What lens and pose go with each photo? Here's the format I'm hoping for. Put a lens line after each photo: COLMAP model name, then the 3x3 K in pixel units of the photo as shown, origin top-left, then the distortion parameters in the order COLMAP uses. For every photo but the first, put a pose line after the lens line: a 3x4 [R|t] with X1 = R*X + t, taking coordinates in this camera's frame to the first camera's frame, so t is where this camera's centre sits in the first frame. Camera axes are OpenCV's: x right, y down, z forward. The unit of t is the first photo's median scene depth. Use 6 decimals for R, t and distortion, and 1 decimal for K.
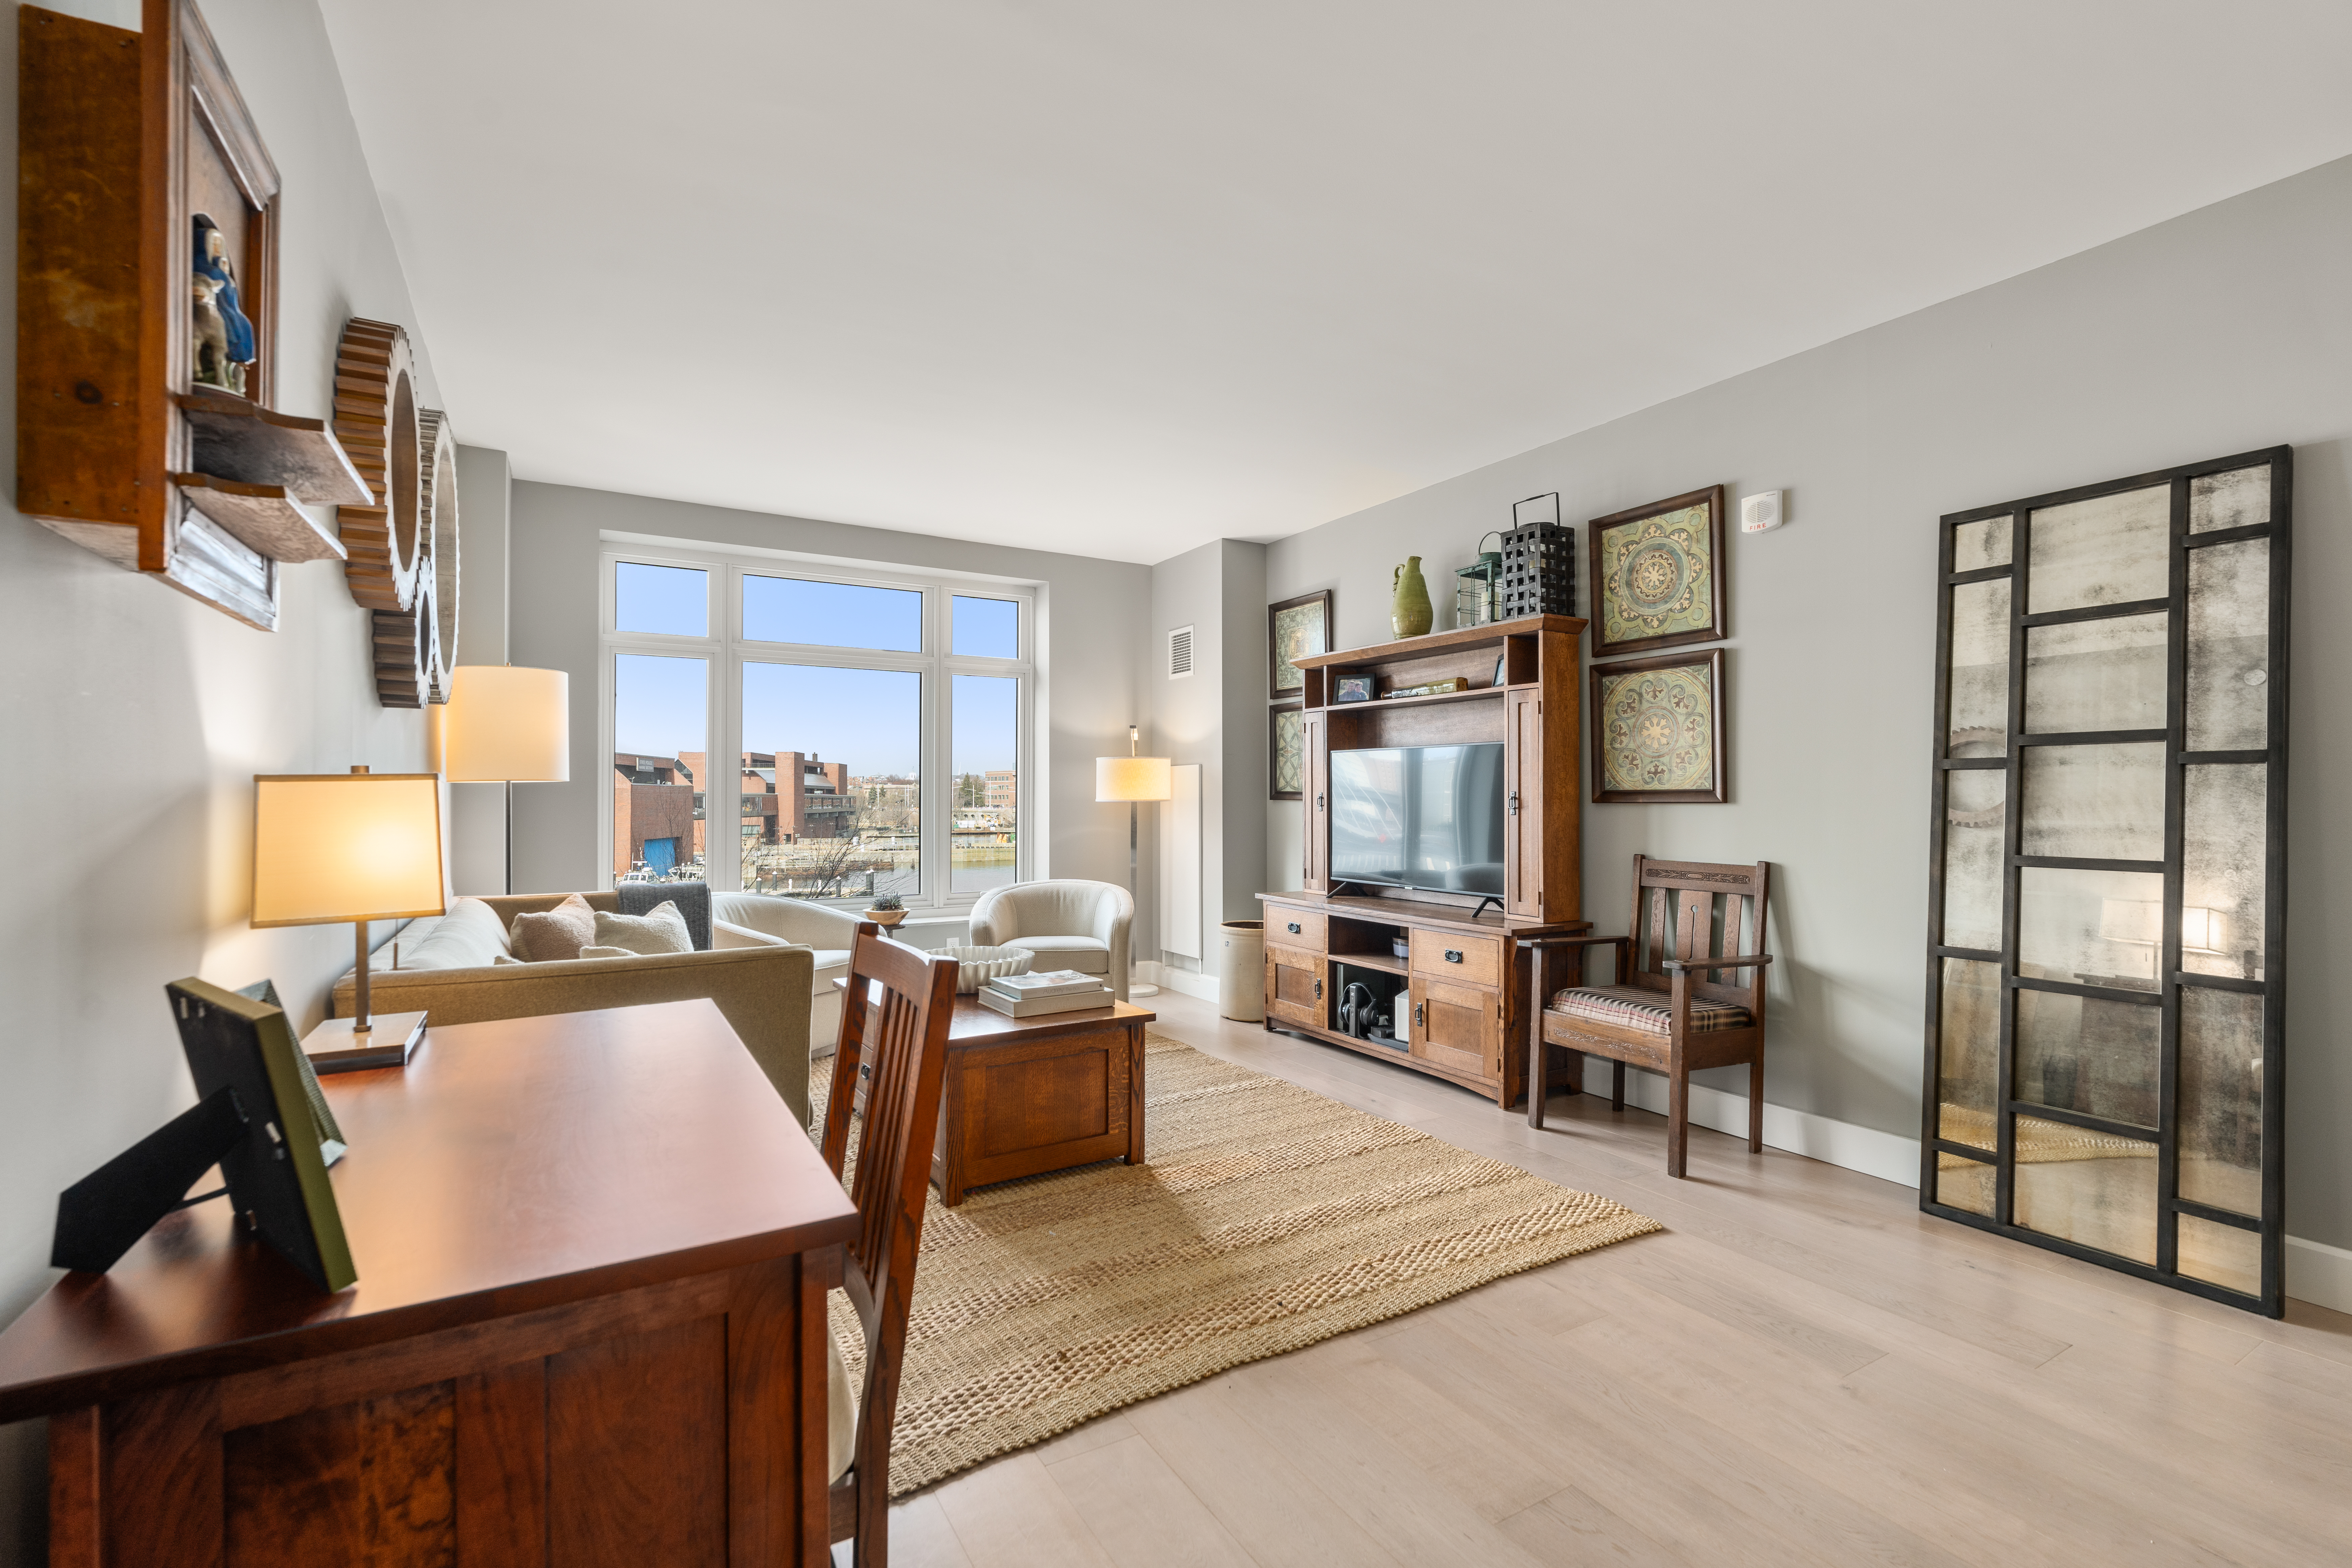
lens RADIAL K [[1037.4, 0, 1176.0], [0, 1037.4, 784.0], [0, 0, 1]] dist [0.001844, 0.000138]
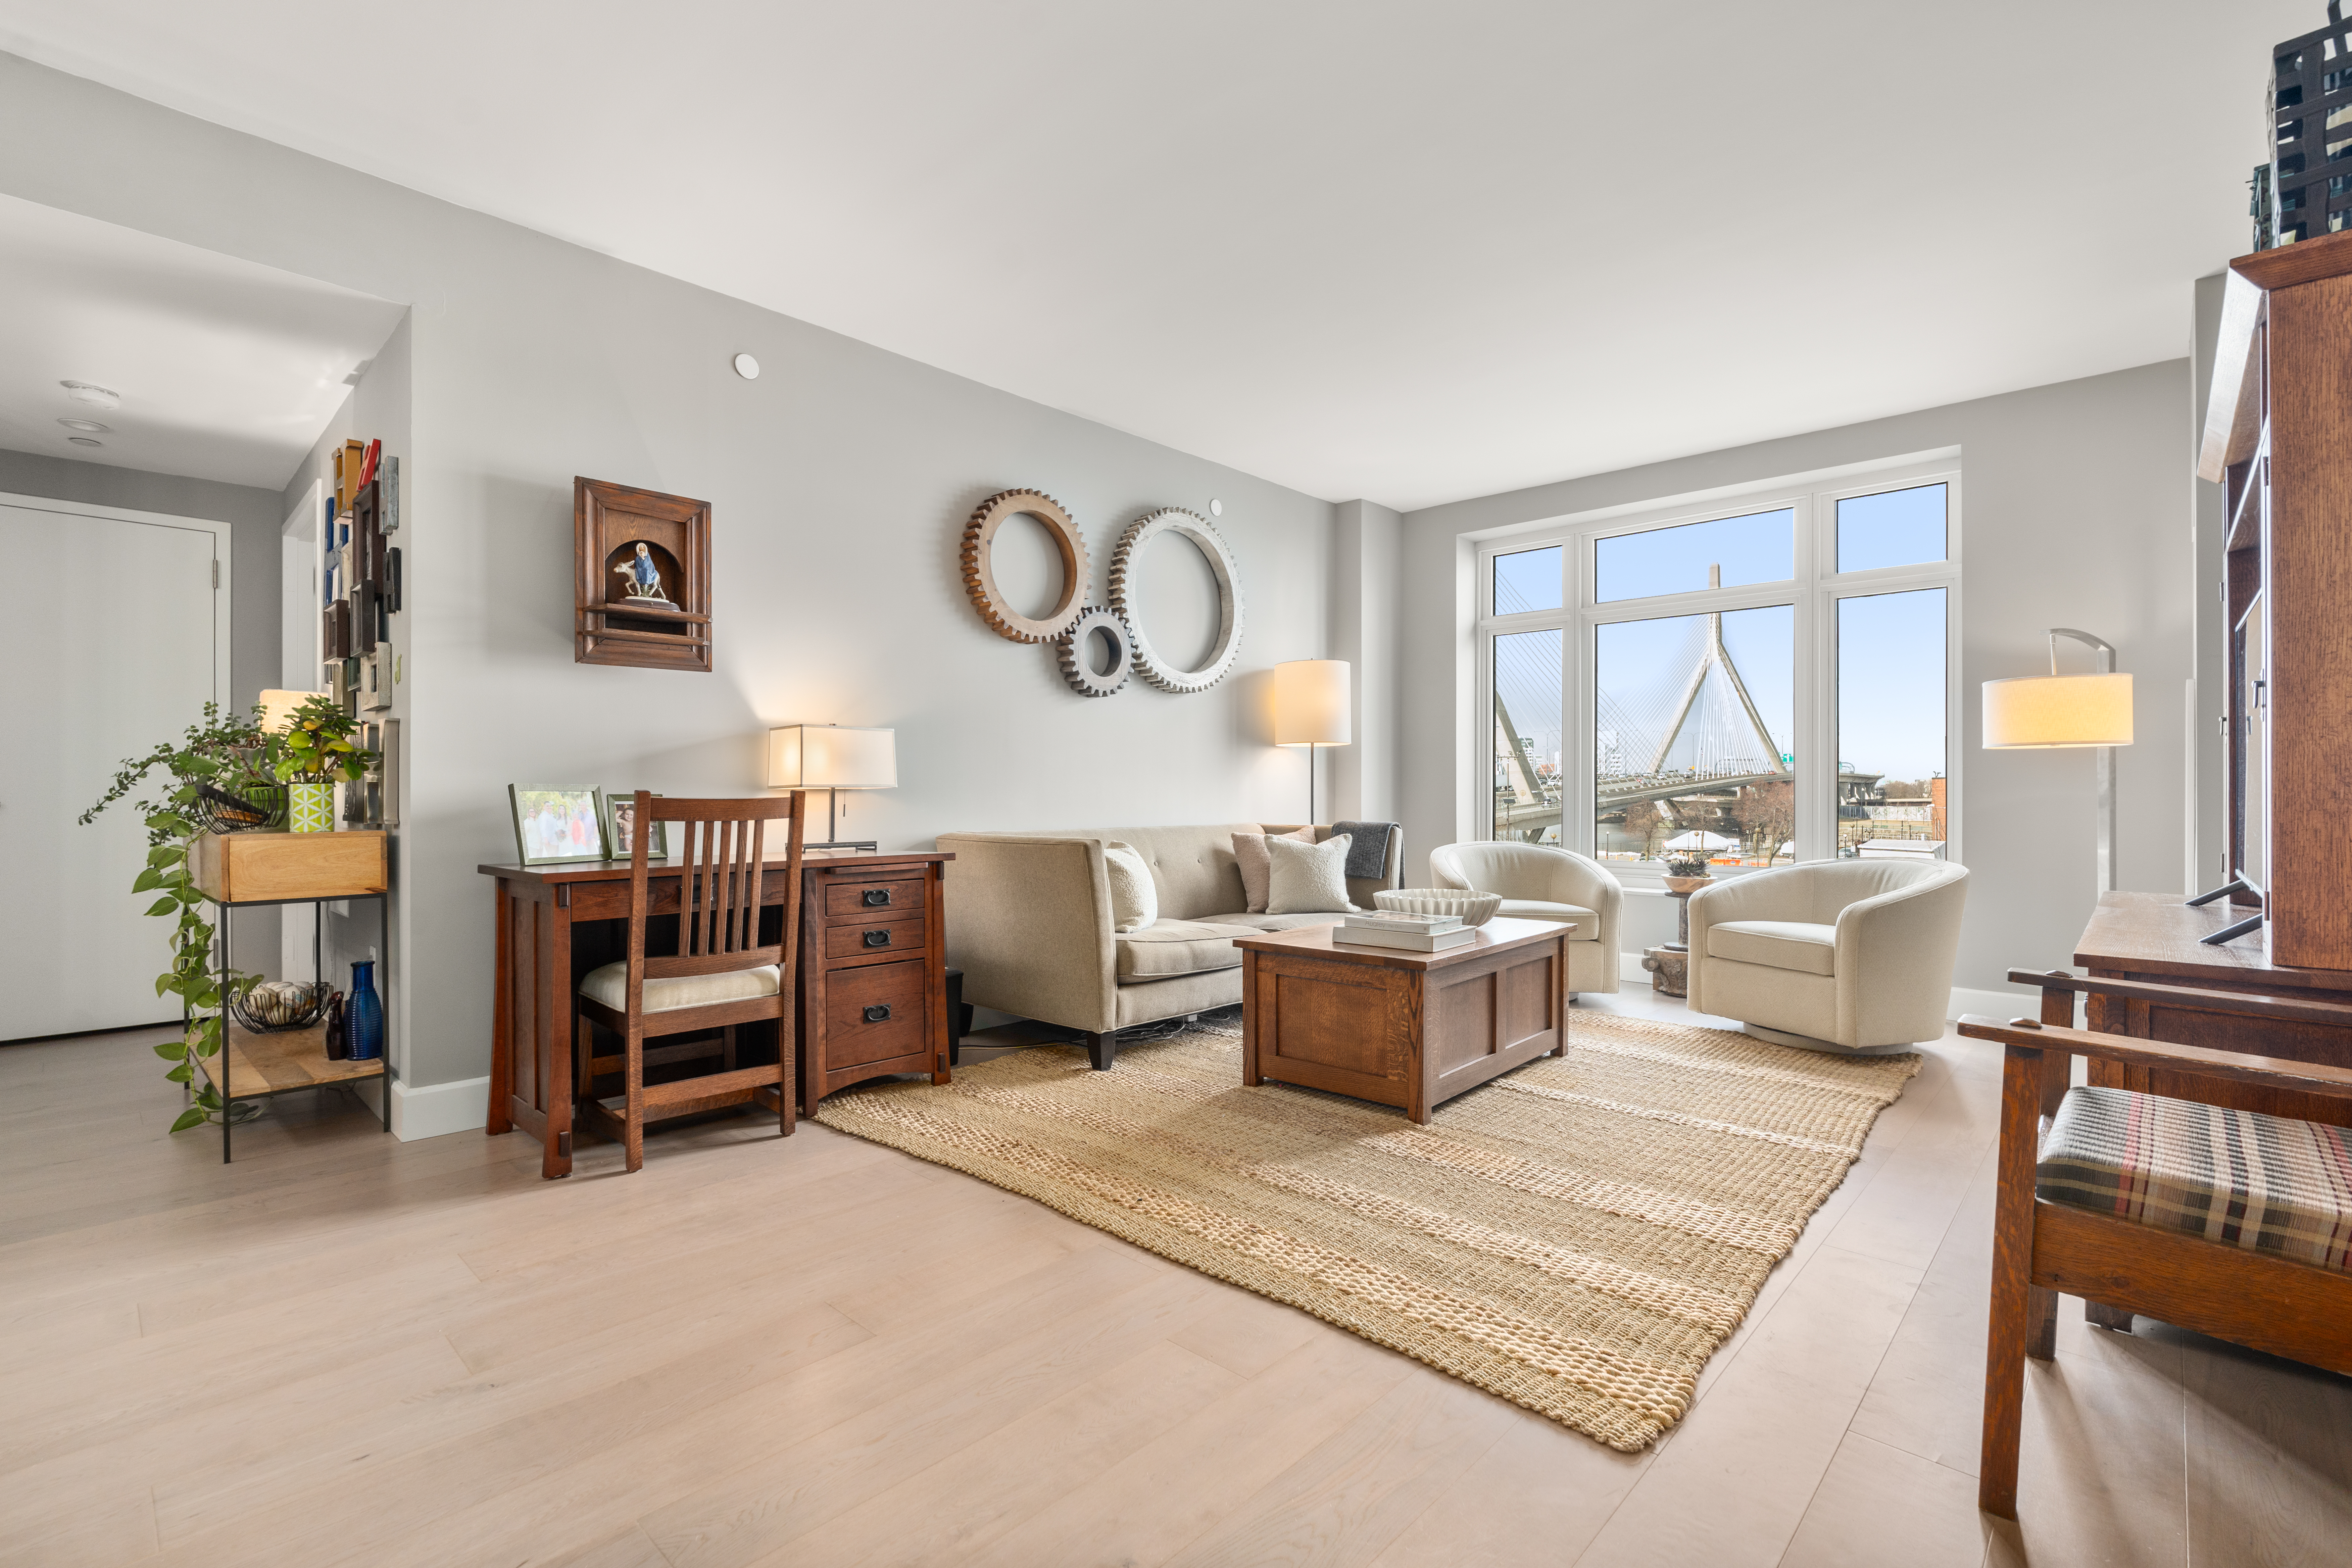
lens RADIAL K [[1052.2, 0, 1176.0], [0, 1052.2, 784.0], [0, 0, 1]] dist [0.000541, 0.000142]
pose [[0.286248, -0.007722, -0.958124, 0.692493], [0.011249, 0.999926, -0.004698, 0.058887], [0.958089, -0.009434, 0.286314, 0.460840]]
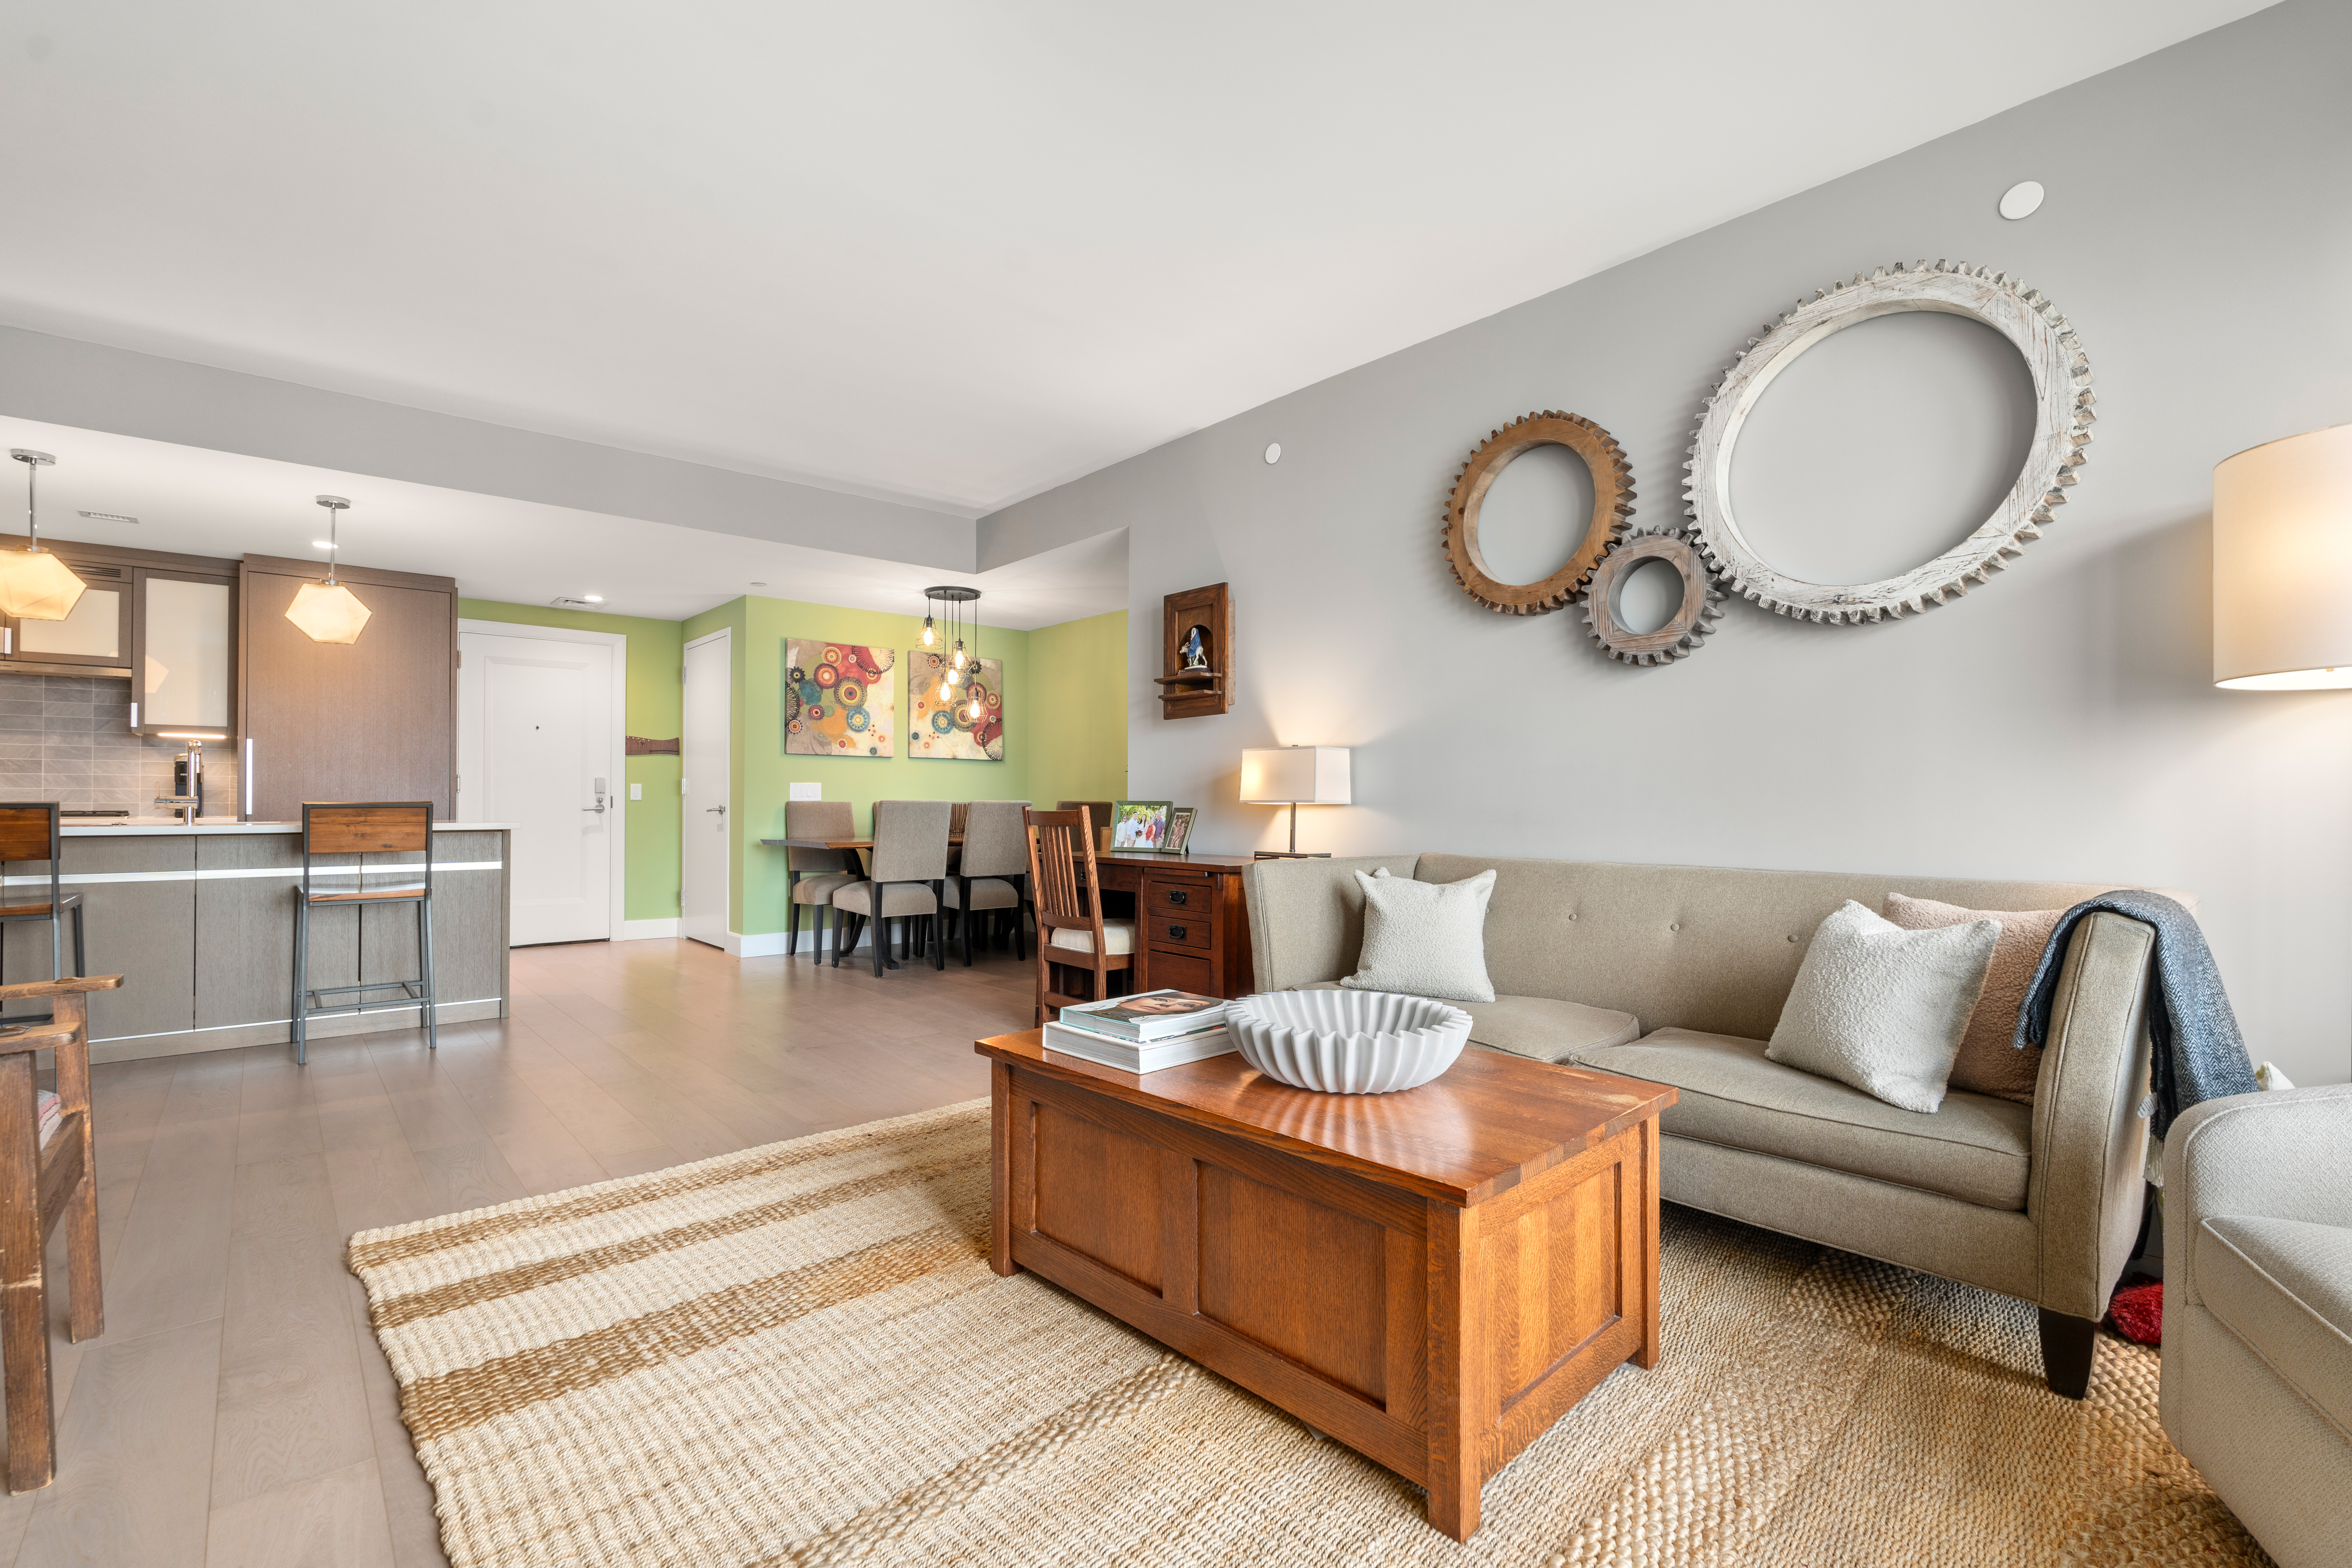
lens RADIAL K [[1052.2, 0, 1176.0], [0, 1052.2, 784.0], [0, 0, 1]] dist [0.000541, 0.000142]
pose [[-0.980003, -0.001490, -0.198979, -0.005725], [0.003811, 0.999648, -0.026252, 0.062815], [0.198948, -0.026485, -0.979652, 1.468281]]
